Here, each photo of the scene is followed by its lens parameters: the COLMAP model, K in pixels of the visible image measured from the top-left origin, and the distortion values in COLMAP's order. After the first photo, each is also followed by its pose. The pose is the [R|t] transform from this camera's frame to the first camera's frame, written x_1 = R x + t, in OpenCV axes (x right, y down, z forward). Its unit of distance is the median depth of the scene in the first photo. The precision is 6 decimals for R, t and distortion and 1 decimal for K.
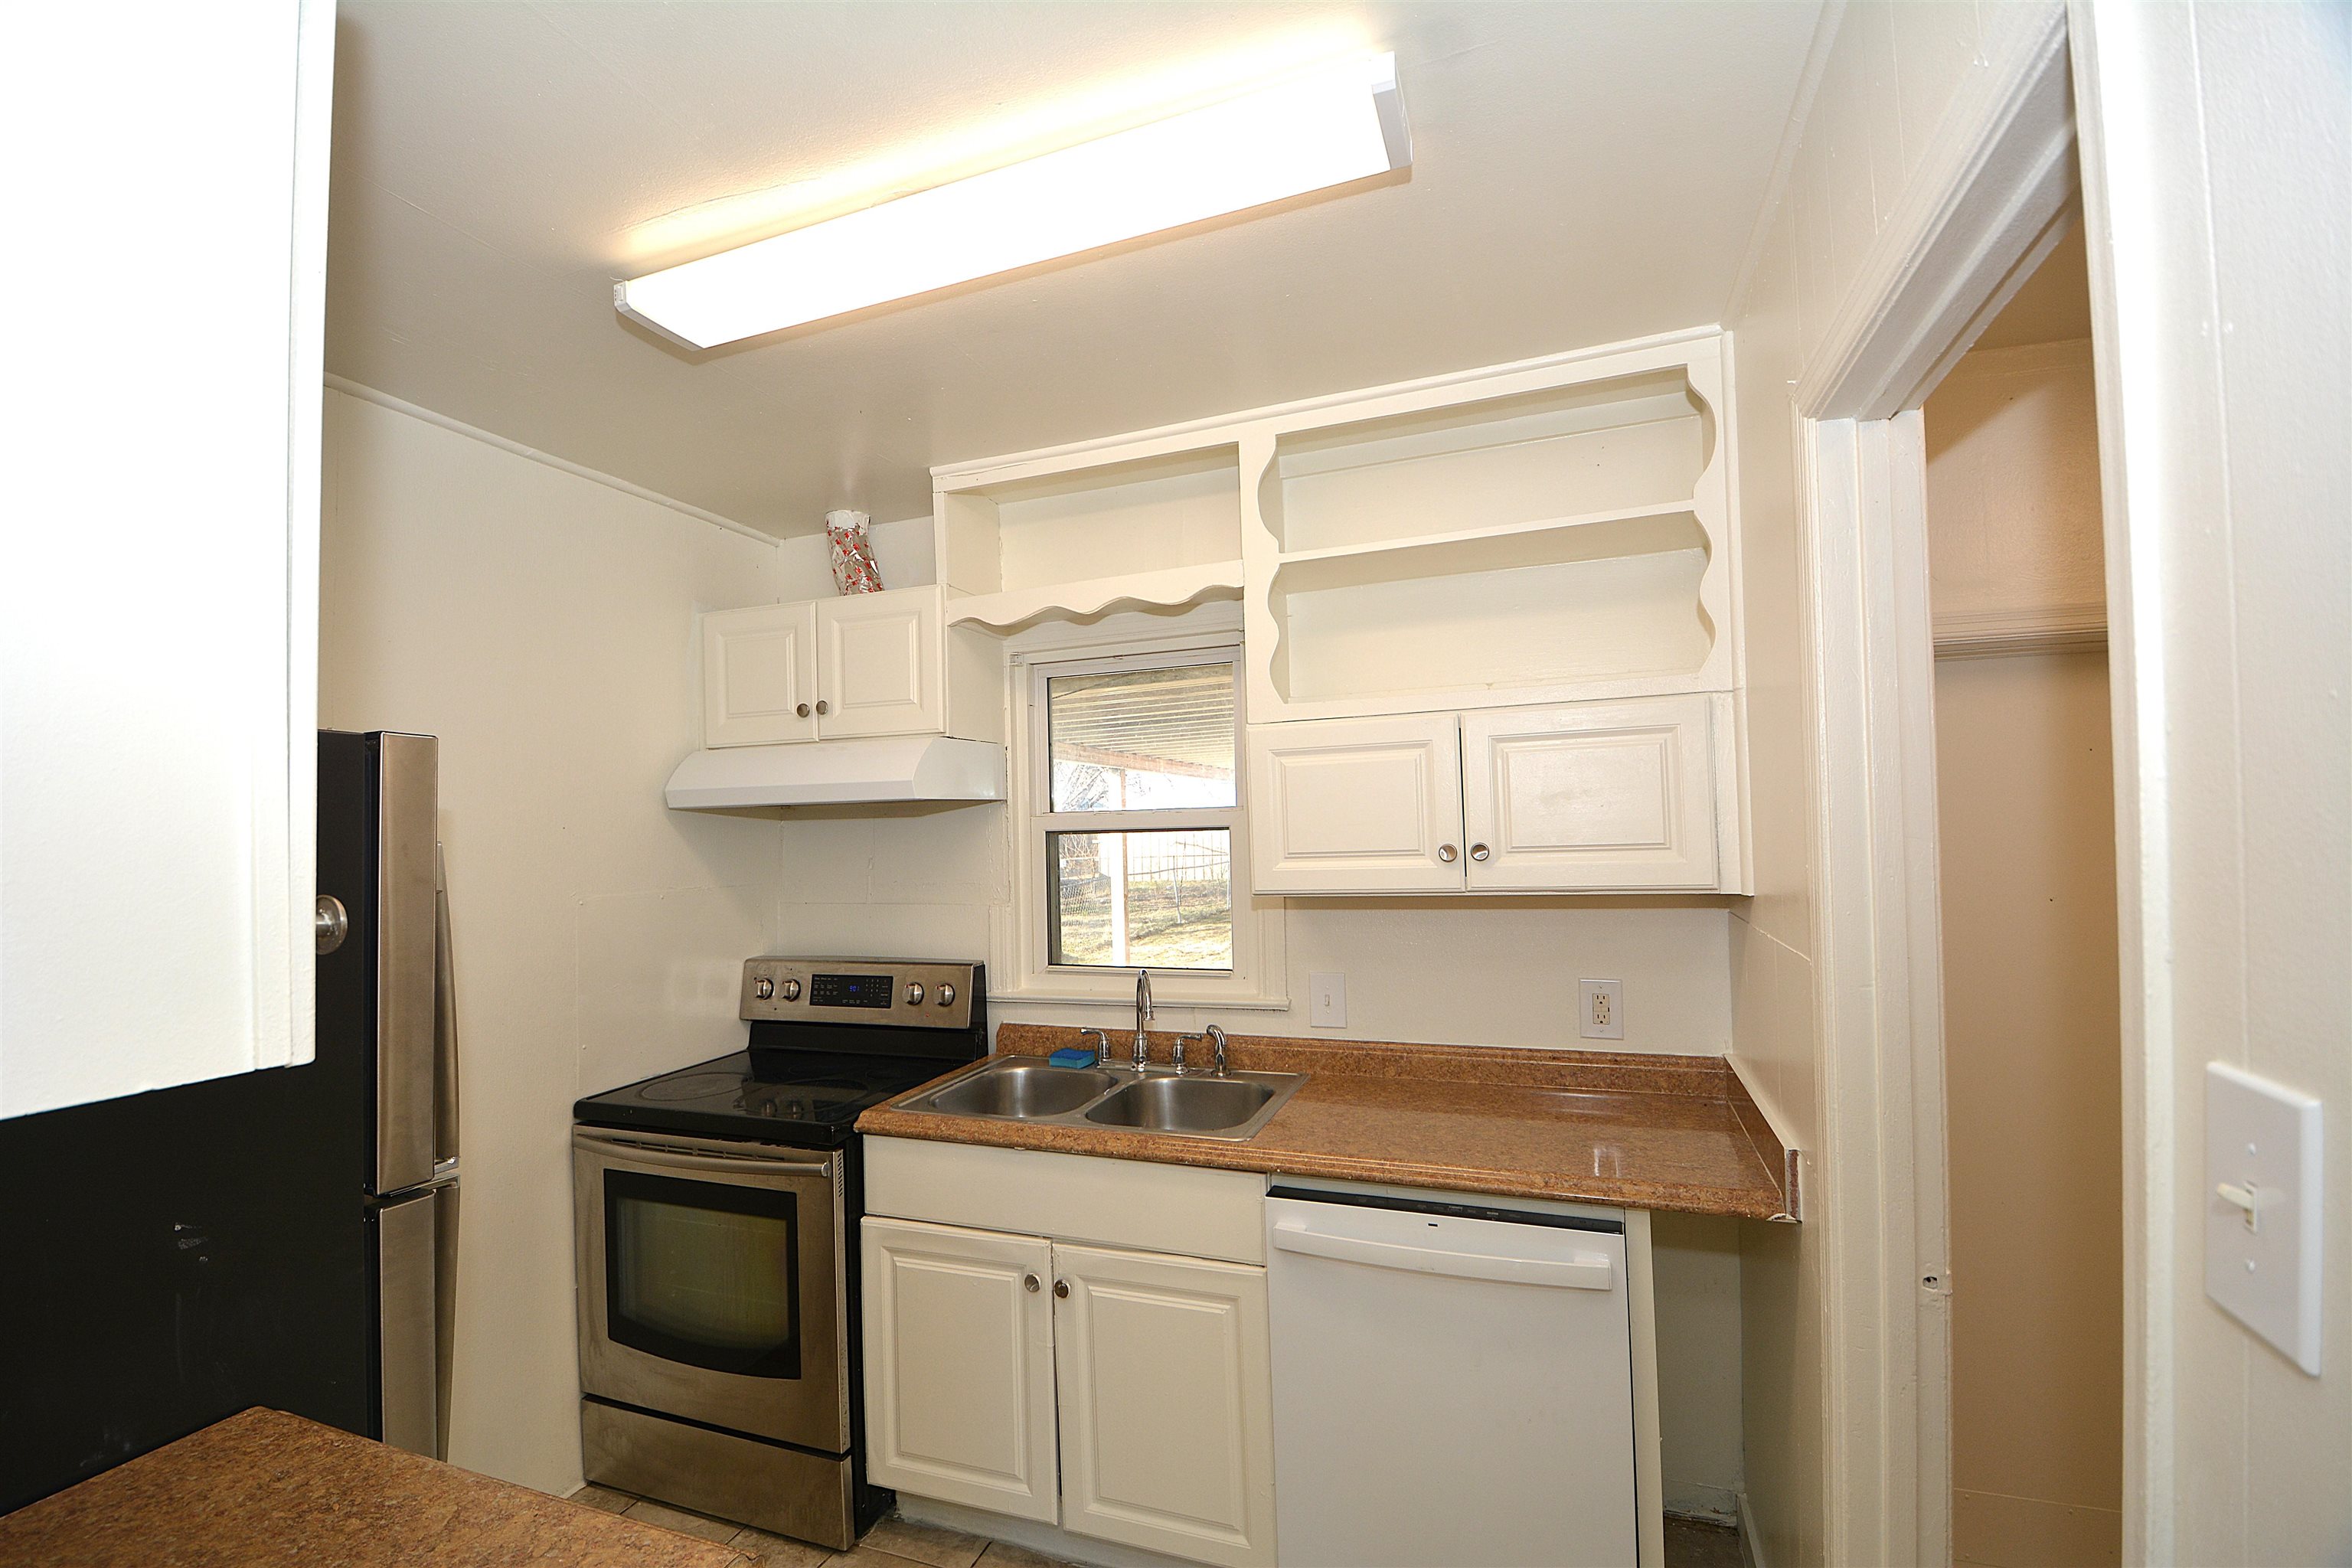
lens RADIAL K [[1024.0, 0, 1160.5], [0, 1024.0, 797.5], [0, 0, 1]] dist [-0.004708, -0.011032]
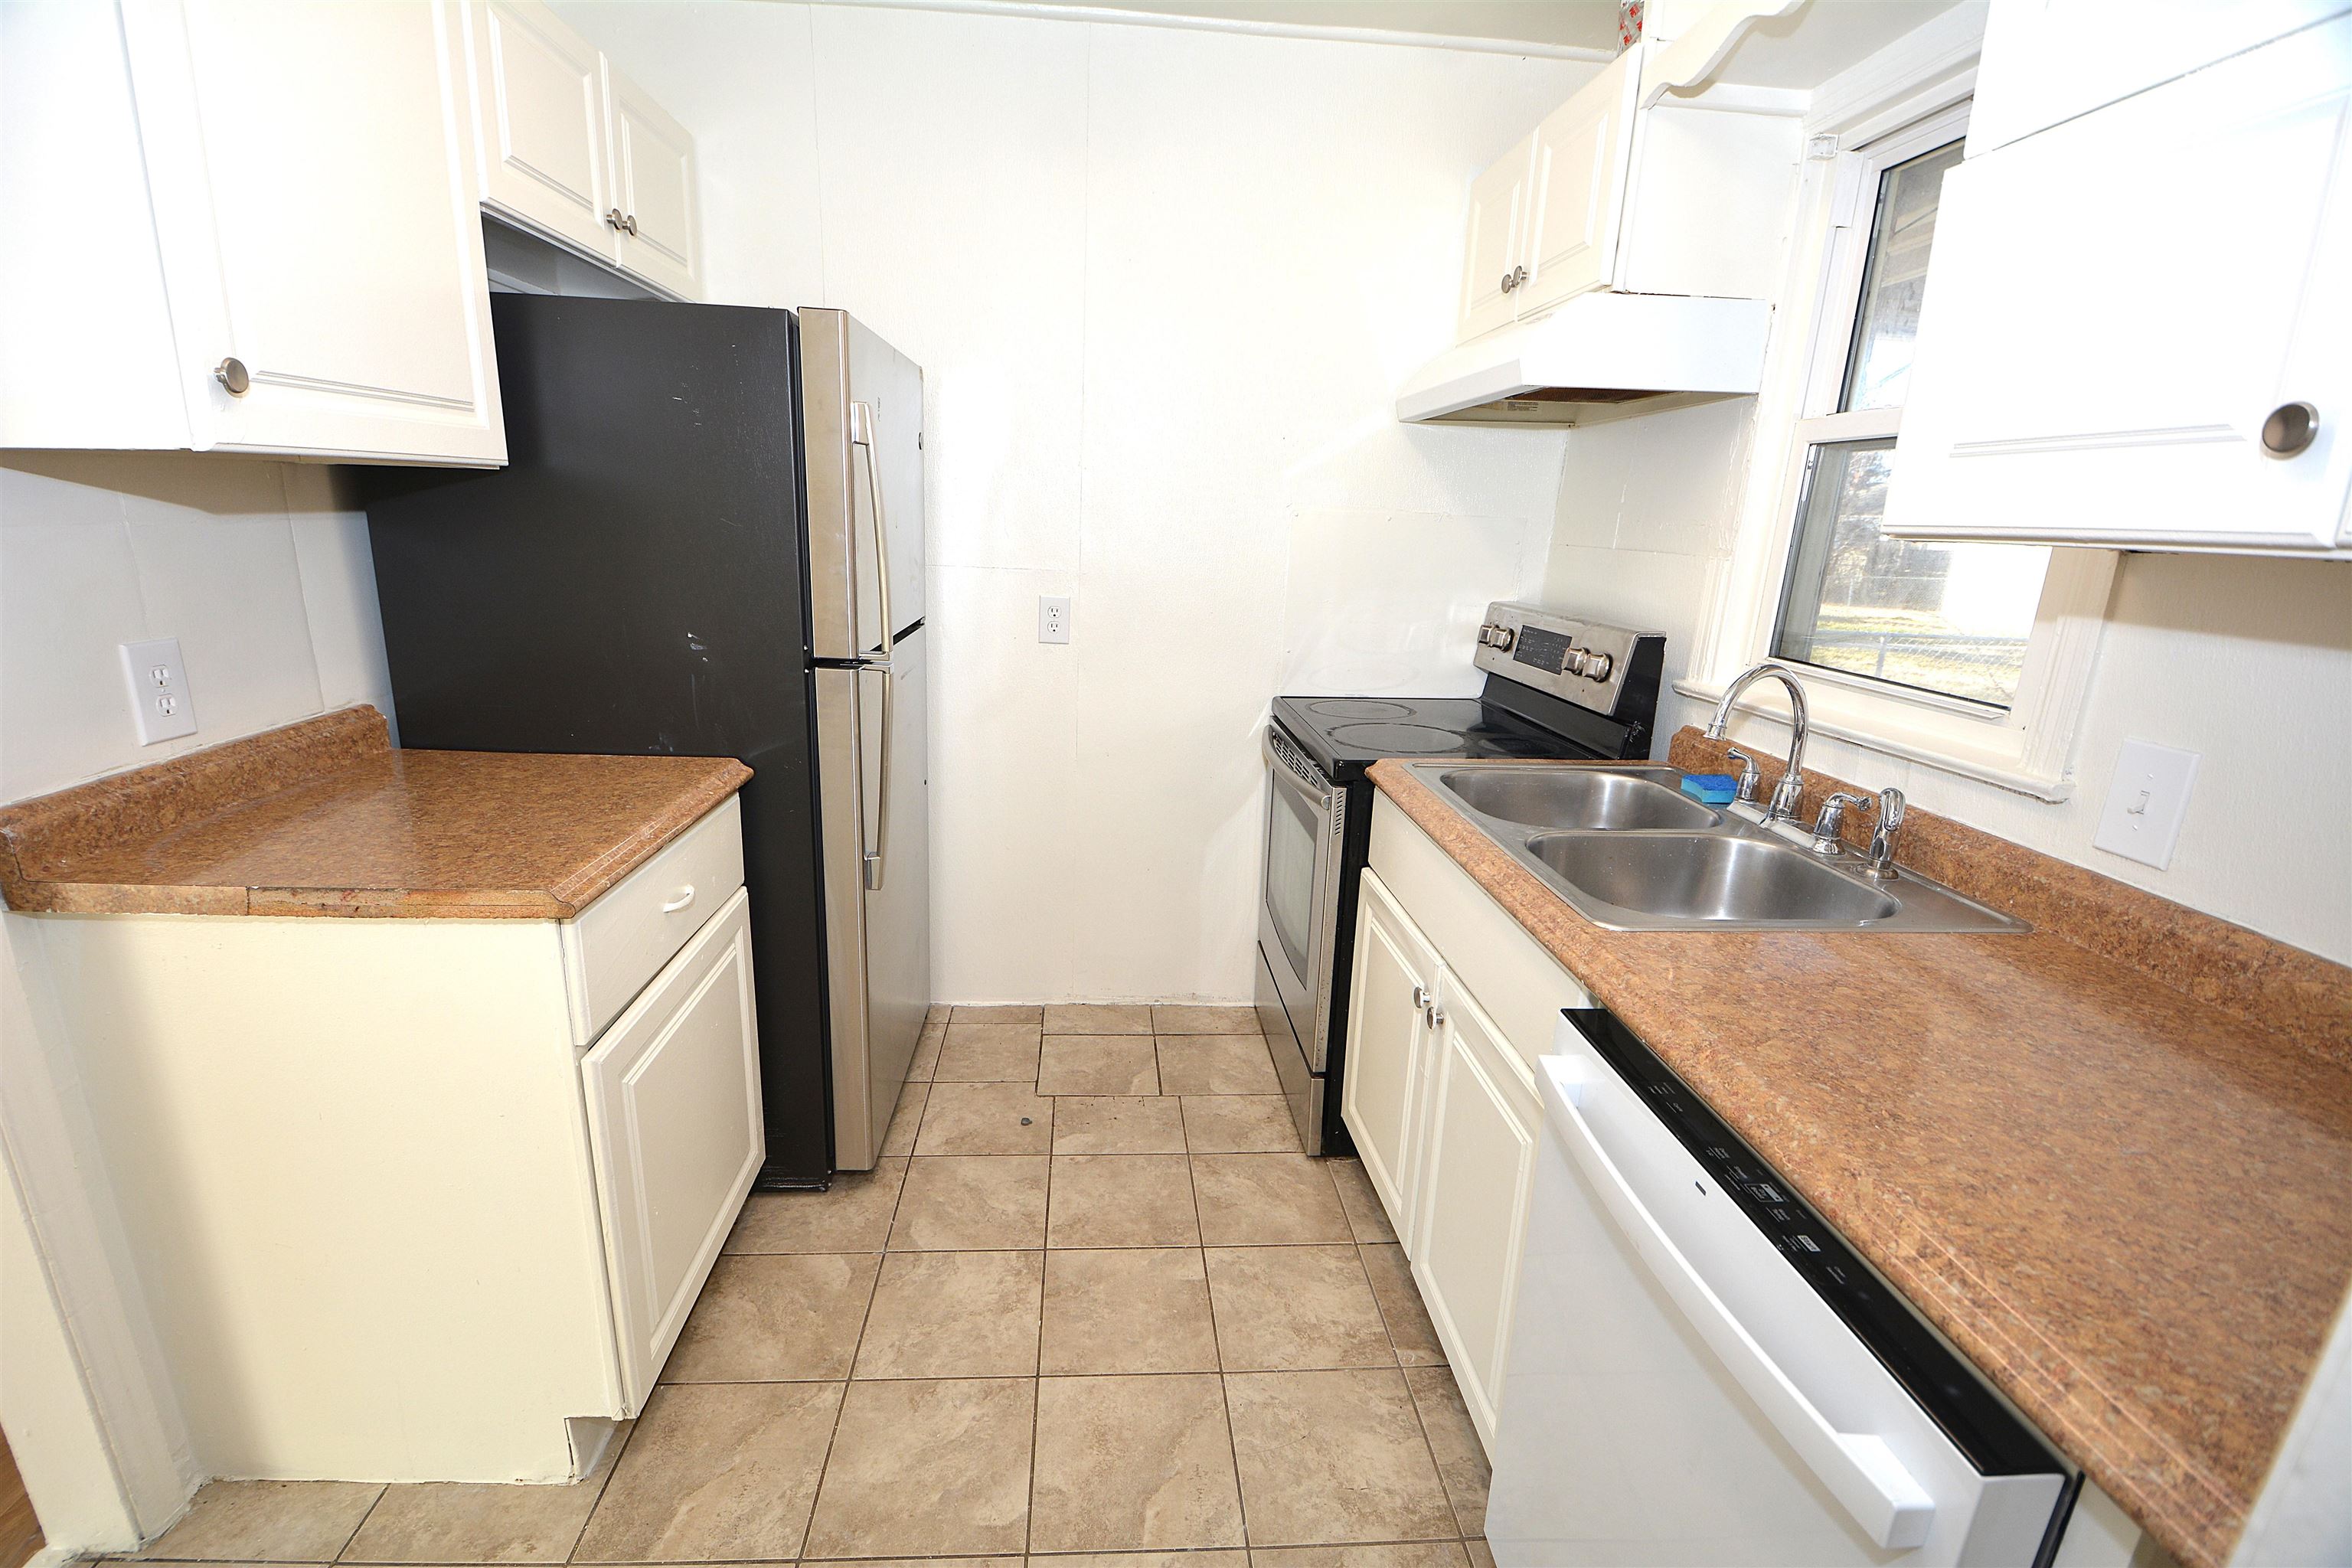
lens RADIAL K [[1024.0, 0, 1158.3], [0, 1024.0, 801.2], [0, 0, 1]] dist [-0.004708, -0.011032]
pose [[0.410670, 0.280100, -0.867695, 0.349667], [-0.017030, 0.953835, 0.299847, 0.068164], [0.911625, -0.108361, 0.396481, 0.399416]]
